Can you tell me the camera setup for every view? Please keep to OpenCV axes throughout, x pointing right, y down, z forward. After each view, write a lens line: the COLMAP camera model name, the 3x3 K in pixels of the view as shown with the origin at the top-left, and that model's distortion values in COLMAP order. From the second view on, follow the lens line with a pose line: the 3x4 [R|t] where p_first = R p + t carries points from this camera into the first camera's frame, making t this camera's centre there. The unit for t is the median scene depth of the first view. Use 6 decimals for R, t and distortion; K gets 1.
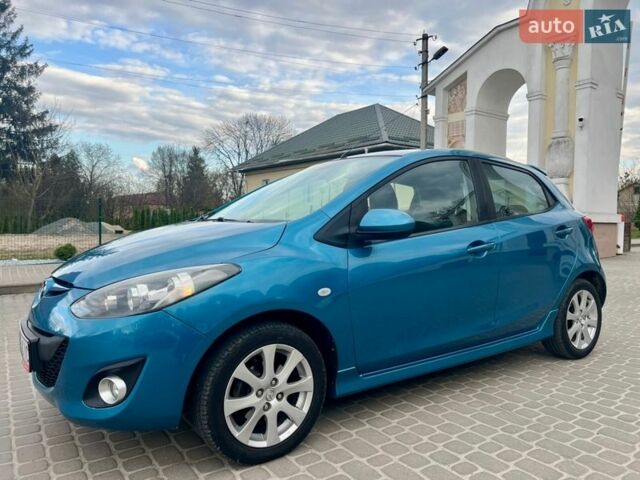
lens RADIAL K [[482.1, 0, 319.7], [0, 482.1, 236.9], [0, 0, 1]] dist [0.051191, -0.054234]
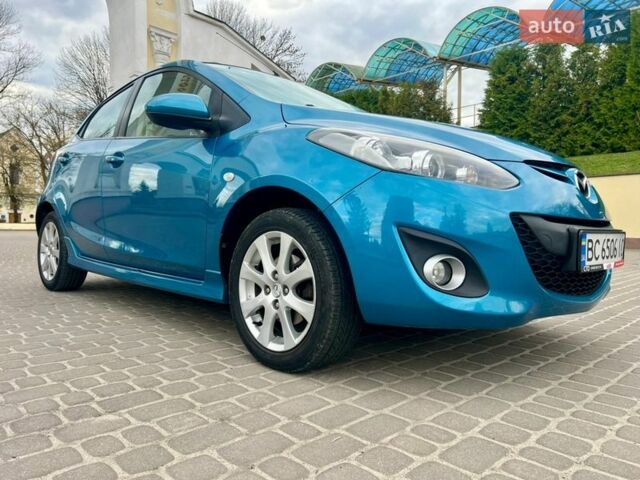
lens RADIAL K [[486.4, 0, 321.2], [0, 486.4, 236.3], [0, 0, 1]] dist [0.044294, -0.047718]
pose [[-0.187699, -0.021760, 0.981985, -1.213419], [0.021659, 0.999420, 0.026286, 0.157618], [-0.981988, 0.026203, -0.187119, 1.498079]]
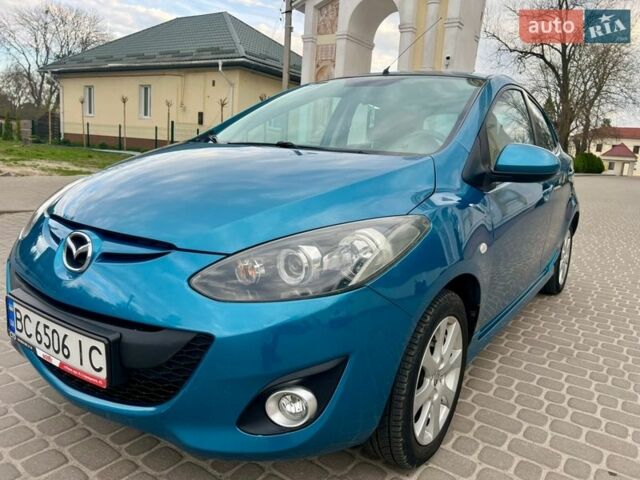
lens RADIAL K [[482.1, 0, 319.8], [0, 482.1, 239.5], [0, 0, 1]] dist [0.051191, -0.054234]
pose [[0.935436, -0.013337, 0.353245, -0.477581], [-0.043676, 0.987271, 0.152935, -0.010024], [-0.350788, -0.158489, 0.922946, 0.318856]]
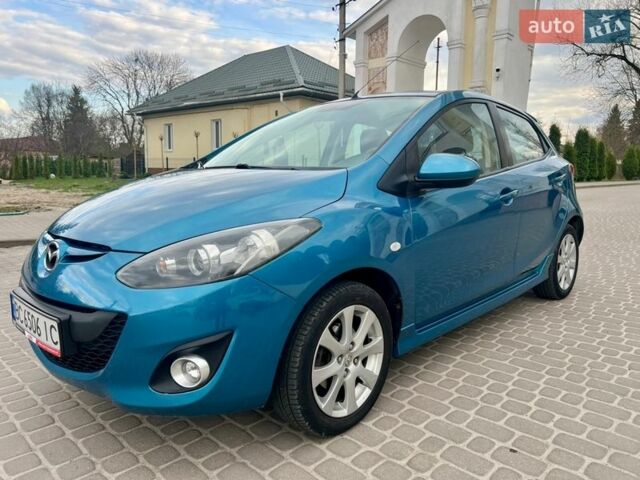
lens RADIAL K [[482.1, 0, 317.9], [0, 482.1, 238.4], [0, 0, 1]] dist [0.051191, -0.054234]
pose [[0.979410, -0.030068, 0.199630, -0.285494], [0.008117, 0.993912, 0.109882, -0.001966], [-0.201719, -0.105999, 0.973691, 0.129443]]
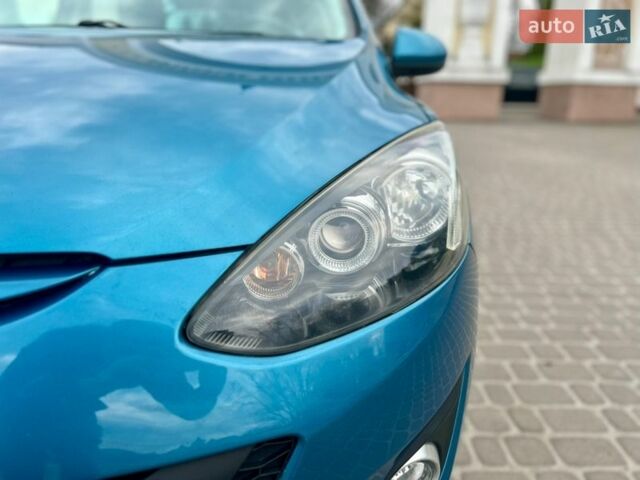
lens RADIAL K [[482.1, 0, 318.8], [0, 482.1, 244.6], [0, 0, 1]] dist [0.051191, -0.054234]
pose [[0.548181, -0.259932, 0.794942, -0.550704], [0.013637, 0.953130, 0.302253, 0.020056], [-0.836249, -0.154849, 0.526032, 0.683679]]
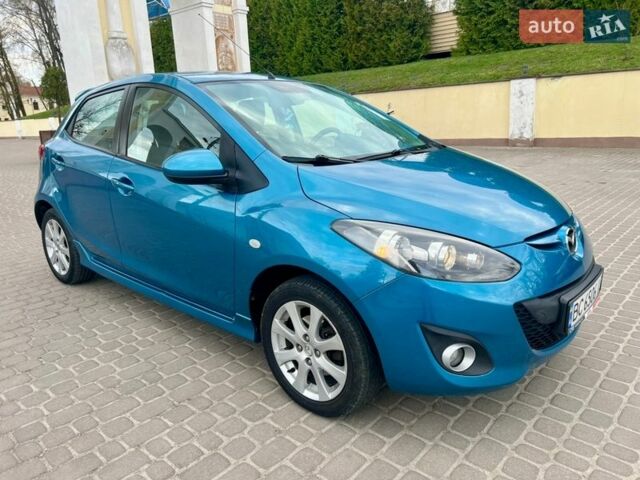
lens RADIAL K [[486.4, 0, 321.4], [0, 486.4, 237.5], [0, 0, 1]] dist [0.044294, -0.047718]
pose [[-0.250591, -0.238208, 0.938329, -1.237524], [0.066461, 0.962735, 0.262153, -0.152459], [-0.965809, 0.128056, -0.225421, 1.573570]]
